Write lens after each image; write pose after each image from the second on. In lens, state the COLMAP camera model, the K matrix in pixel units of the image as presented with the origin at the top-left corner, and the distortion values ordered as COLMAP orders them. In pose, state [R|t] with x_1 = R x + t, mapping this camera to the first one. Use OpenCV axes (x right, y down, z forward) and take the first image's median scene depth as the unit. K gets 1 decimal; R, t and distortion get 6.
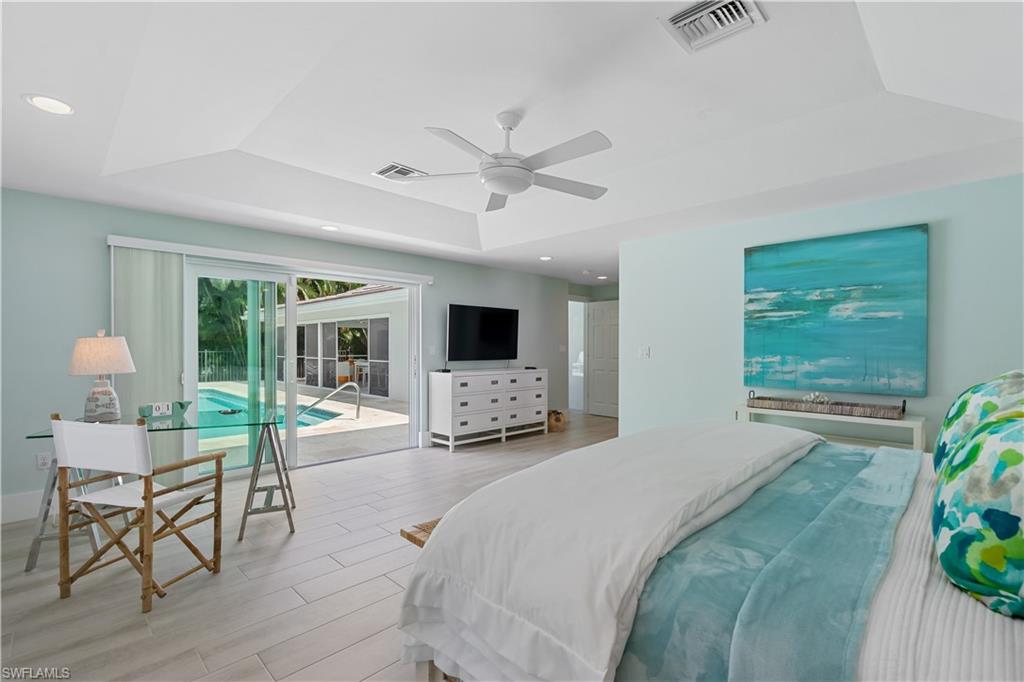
lens RADIAL K [[459.5, 0, 512.0], [0, 459.5, 341.0], [0, 0, 1]] dist [0.000363, 0.000105]
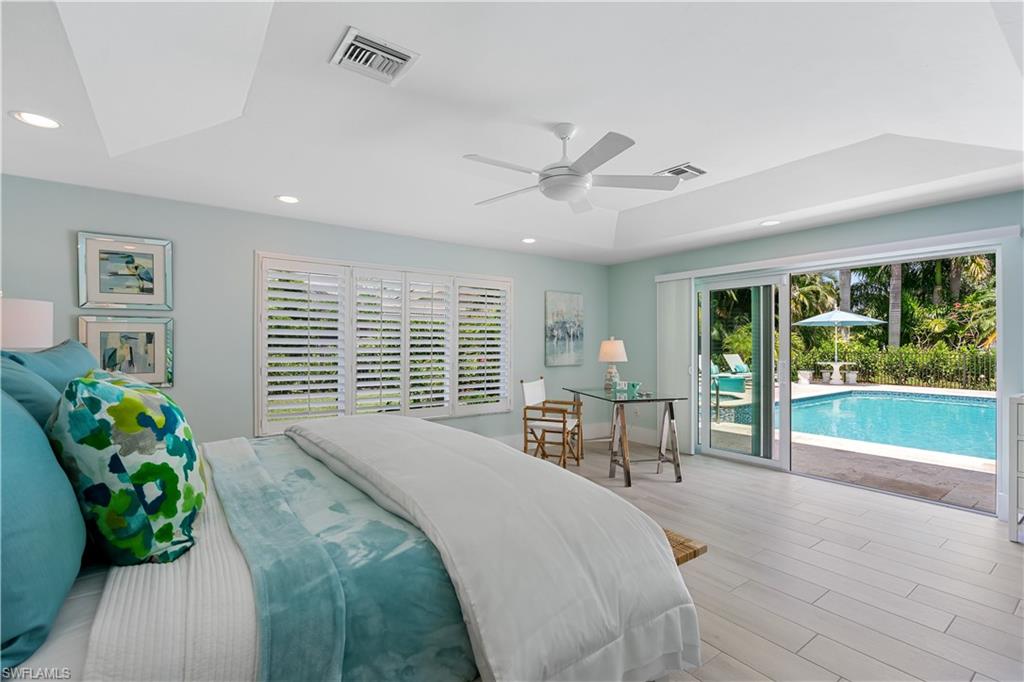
lens RADIAL K [[465.1, 0, 512.0], [0, 465.1, 341.0], [0, 0, 1]] dist [-0.000044, -0.000054]
pose [[-0.149506, -0.001378, -0.988760, 0.887922], [0.011805, 0.999925, -0.003178, -0.006800], [0.988690, -0.012148, -0.149479, 0.857914]]
